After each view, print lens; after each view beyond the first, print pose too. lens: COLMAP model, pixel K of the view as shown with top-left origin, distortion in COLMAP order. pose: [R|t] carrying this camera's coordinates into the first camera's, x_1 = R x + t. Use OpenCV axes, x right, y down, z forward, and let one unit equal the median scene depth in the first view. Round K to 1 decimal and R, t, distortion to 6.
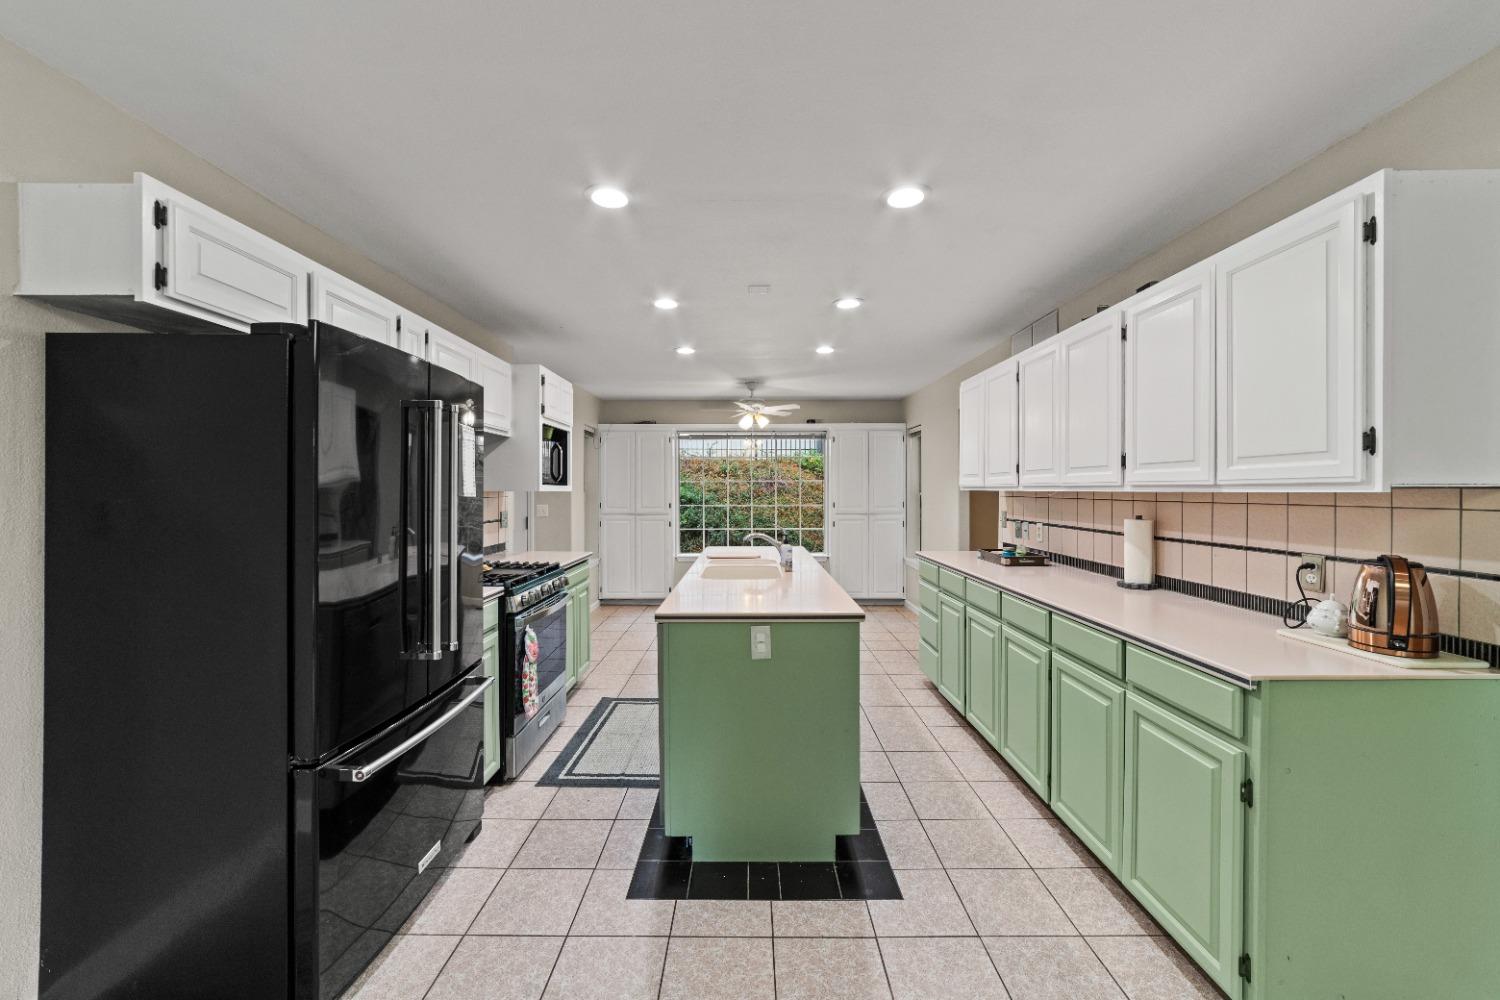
lens RADIAL K [[579.7, 0, 746.0], [0, 579.7, 498.3], [0, 0, 1]] dist [-0.025451, 0.010845]
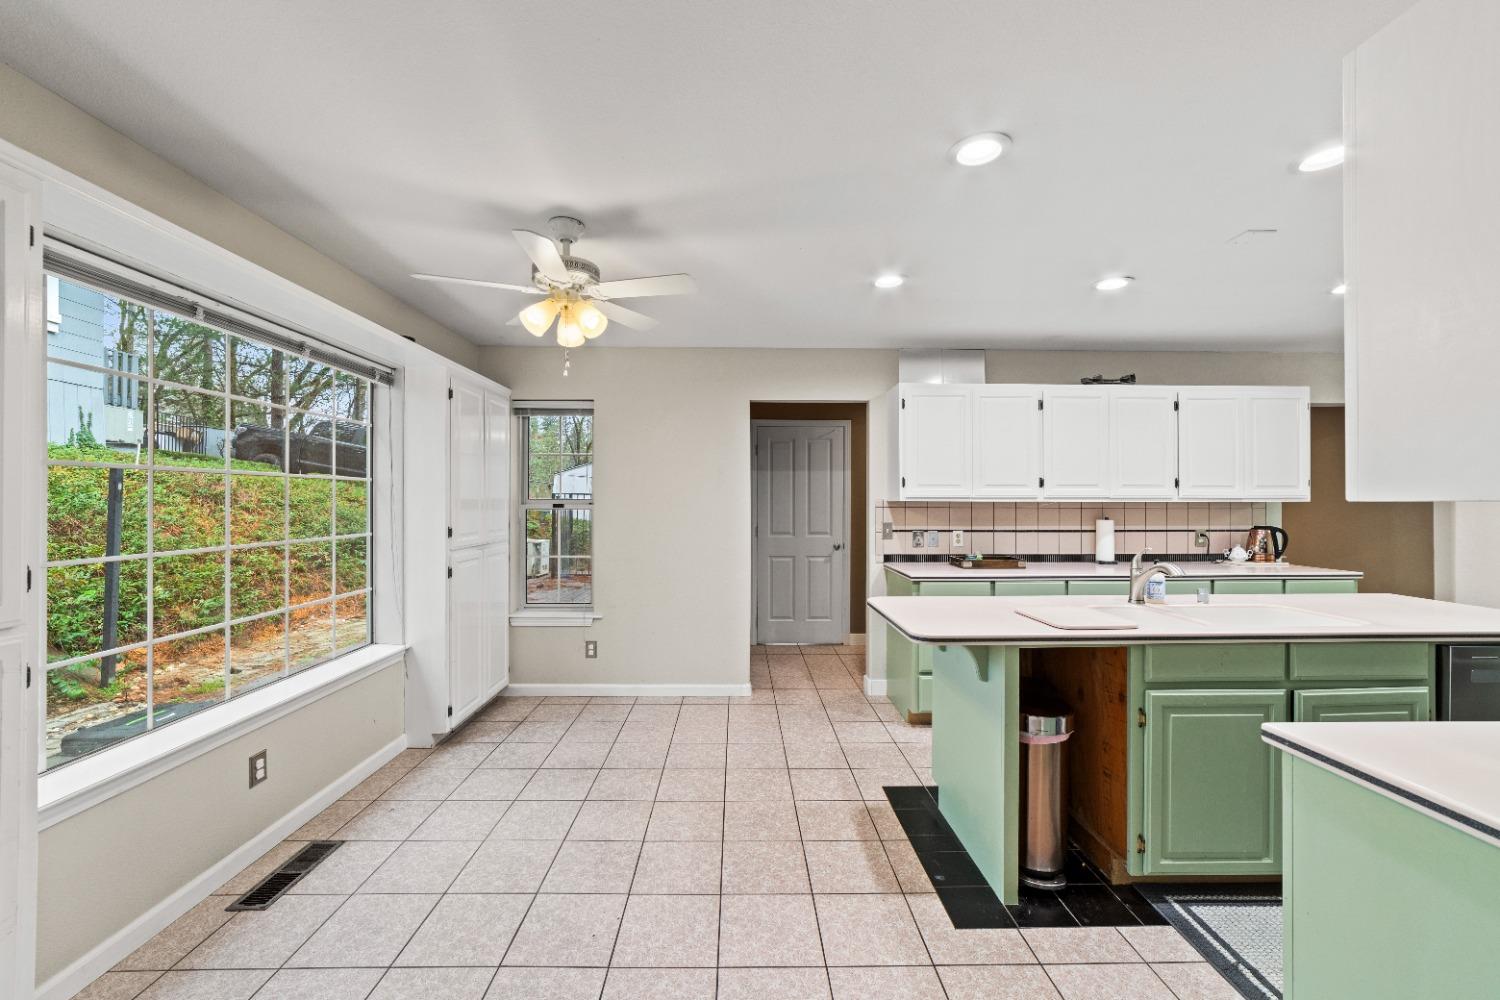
lens RADIAL K [[579.7, 0, 746.0], [0, 579.7, 498.3], [0, 0, 1]] dist [-0.025451, 0.010845]
pose [[-0.030926, 0.006439, 0.999501, -0.795756], [0.014108, 0.999882, -0.006005, -0.024494], [-0.999422, 0.013915, -0.031014, 1.909874]]
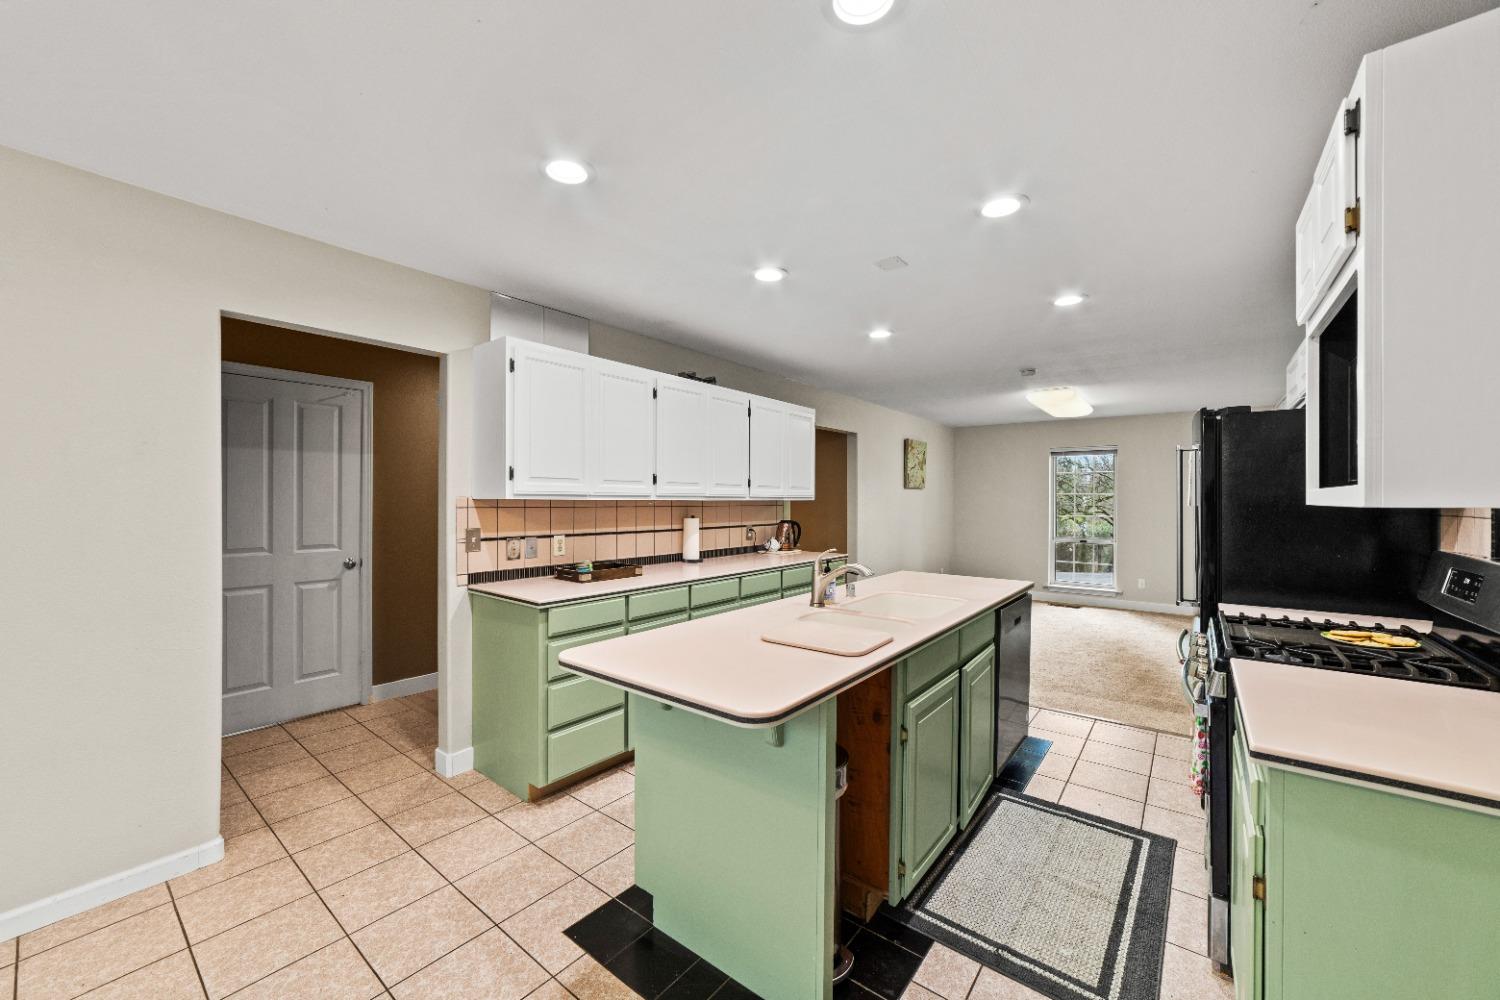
lens RADIAL K [[579.7, 0, 746.0], [0, 579.7, 498.3], [0, 0, 1]] dist [-0.025451, 0.010845]
pose [[-0.790818, -0.002256, 0.612047, -0.372074], [0.004641, 0.999942, 0.009683, -0.029884], [-0.612033, 0.010498, -0.790762, 2.034669]]
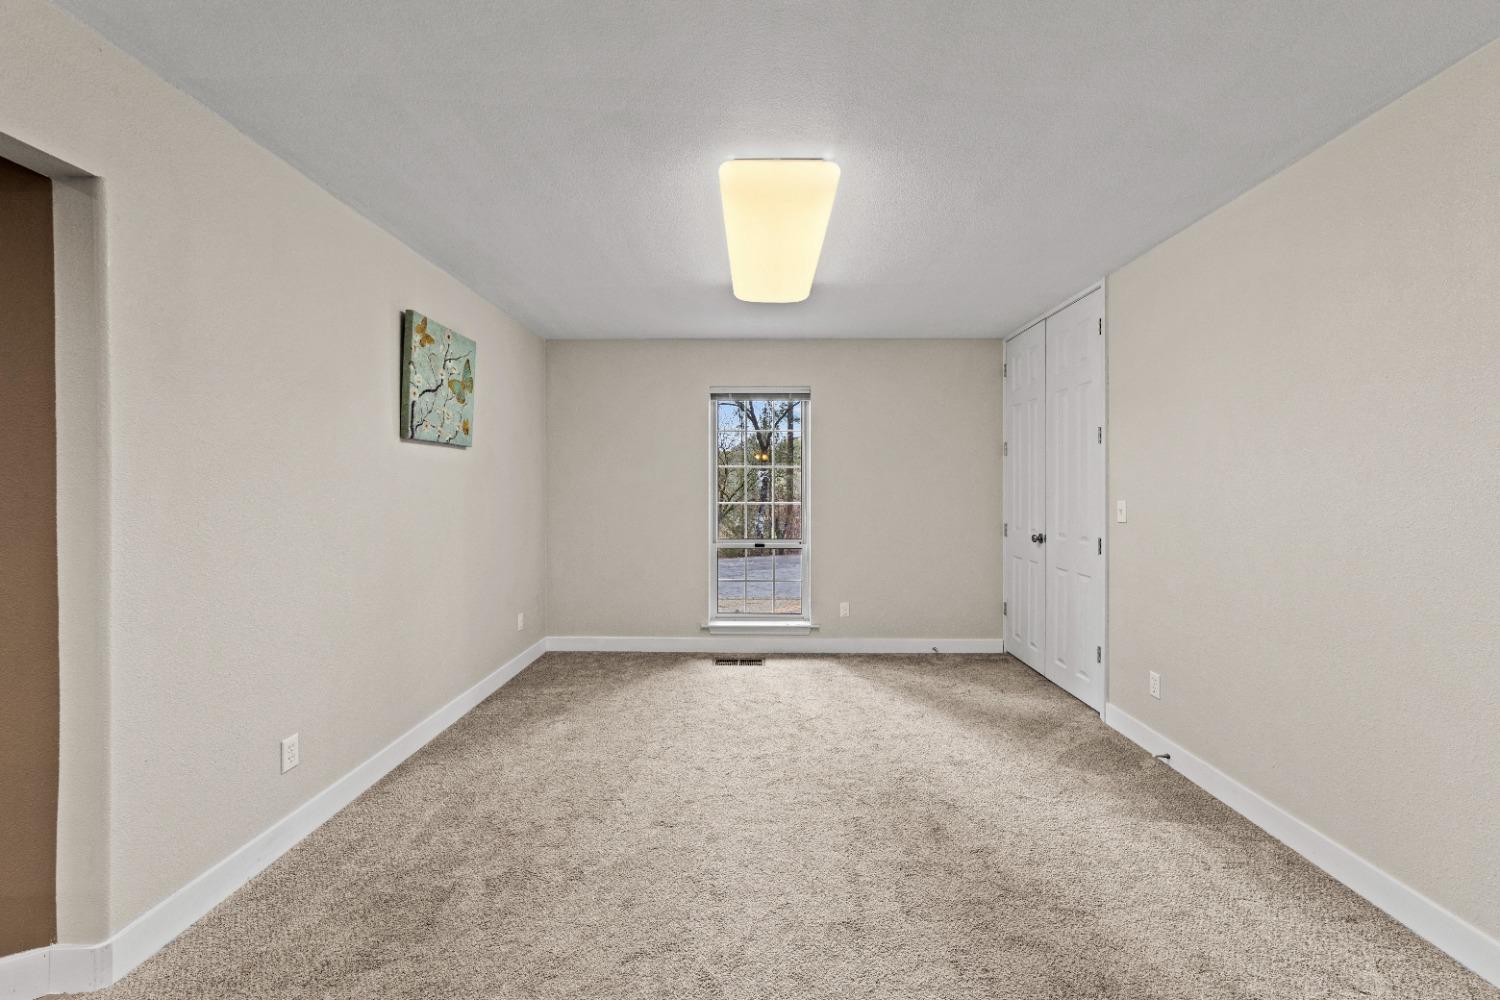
lens RADIAL K [[579.7, 0, 746.0], [0, 579.7, 498.3], [0, 0, 1]] dist [-0.025451, 0.010845]
pose [[-0.999874, 0.001001, 0.015869, 0.055115], [0.001509, 0.999487, 0.031991, 0.024109], [-0.015829, 0.032011, -0.999362, 0.509065]]
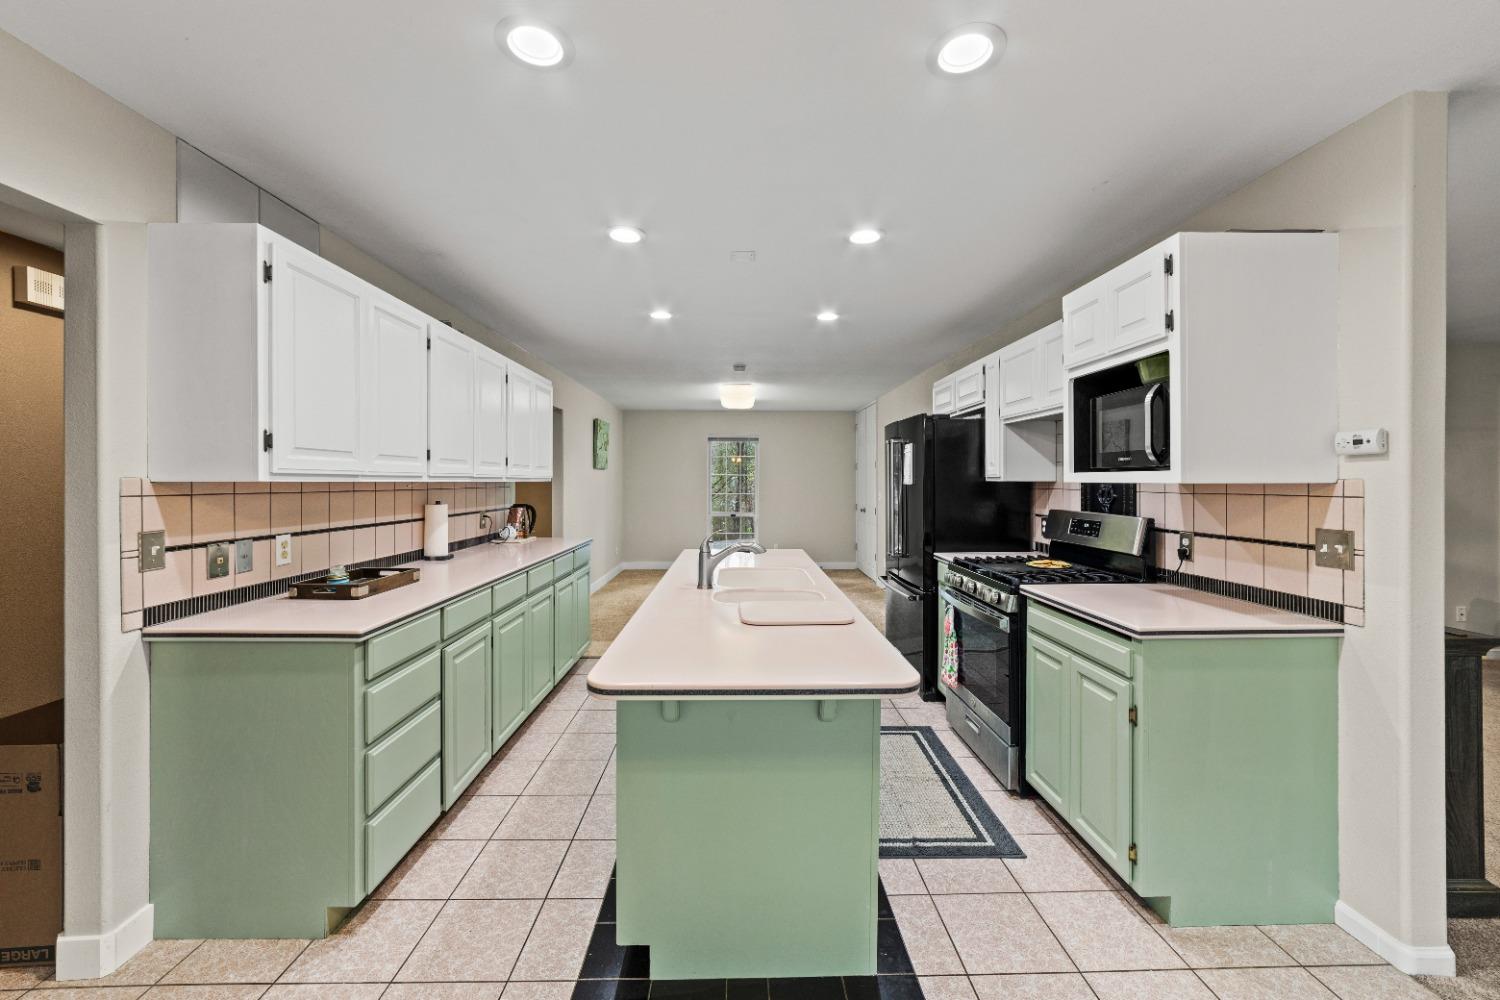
lens RADIAL K [[586.1, 0, 749.6], [0, 586.1, 479.6], [0, 0, 1]] dist [-0.000215, 0.000561]
pose [[-0.999583, 0.000243, -0.028858, 0.043918], [-0.000128, 0.999918, 0.012834, -0.030726], [0.028859, 0.012833, -0.999501, 2.158872]]
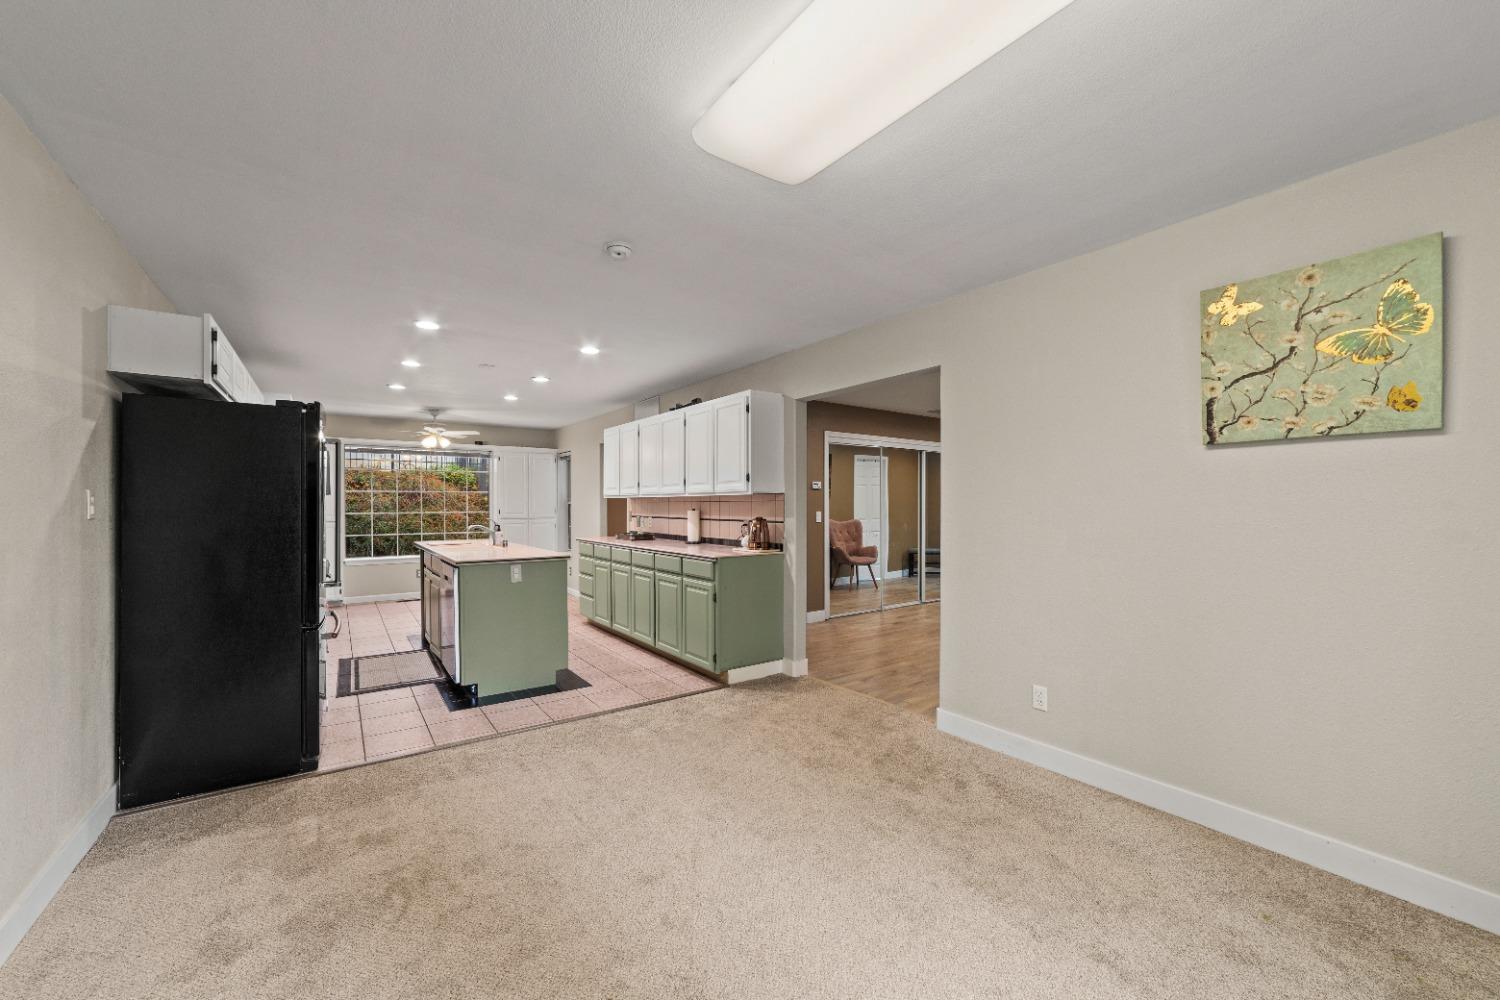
lens RADIAL K [[608.1, 0, 735.3], [0, 608.1, 499.8], [0, 0, 1]] dist [0.001454, 0.000341]
pose [[0.820672, 0.005634, 0.571371, -0.413011], [0.008390, 0.999725, -0.021909, 0.044954], [-0.571337, 0.022774, 0.820399, -0.823869]]
